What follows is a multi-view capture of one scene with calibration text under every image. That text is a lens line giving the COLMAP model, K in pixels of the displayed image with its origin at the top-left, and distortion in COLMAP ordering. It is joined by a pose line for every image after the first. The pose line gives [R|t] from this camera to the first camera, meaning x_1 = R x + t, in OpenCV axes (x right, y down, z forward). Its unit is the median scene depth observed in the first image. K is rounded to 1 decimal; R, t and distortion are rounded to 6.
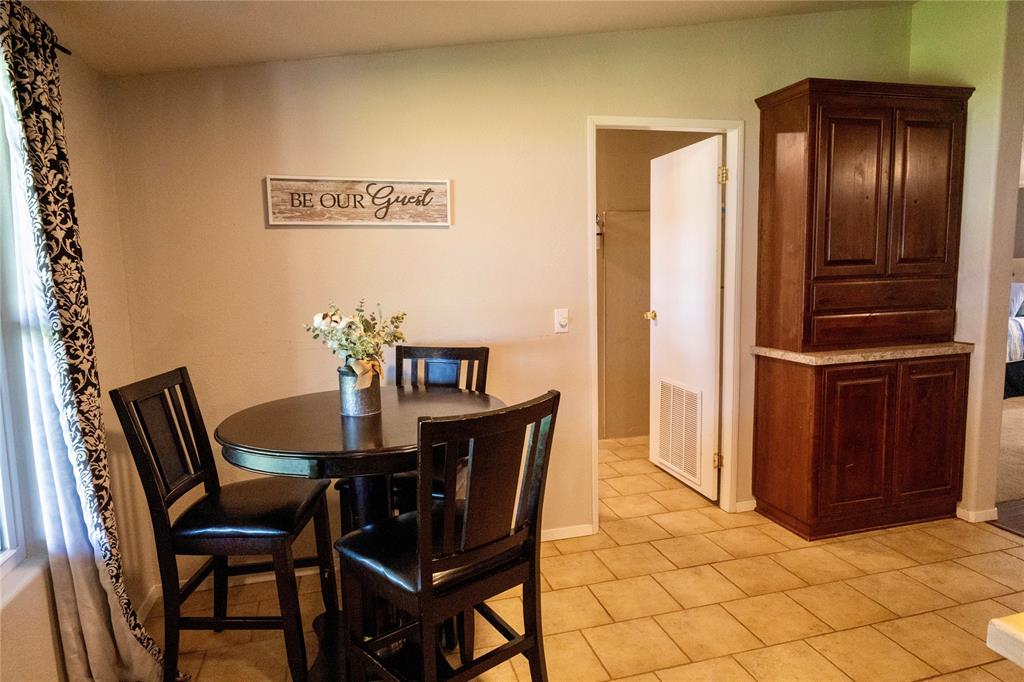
lens RADIAL K [[638.2, 0, 513.7], [0, 638.2, 340.7], [0, 0, 1]] dist [0.000602, -0.000067]
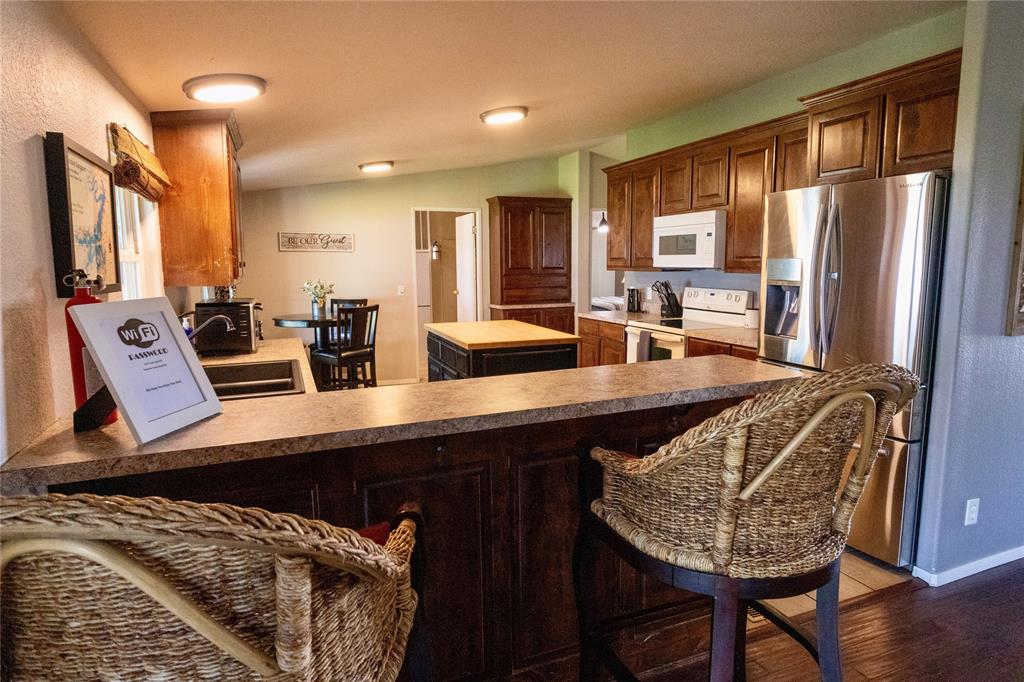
lens RADIAL K [[593.0, 0, 513.1], [0, 593.0, 342.9], [0, 0, 1]] dist [0.000999, 0.000029]
pose [[0.992912, 0.001718, 0.118841, 0.252801], [-0.003380, 0.999899, 0.013787, 0.146719], [-0.118805, -0.014091, 0.992818, -1.412978]]
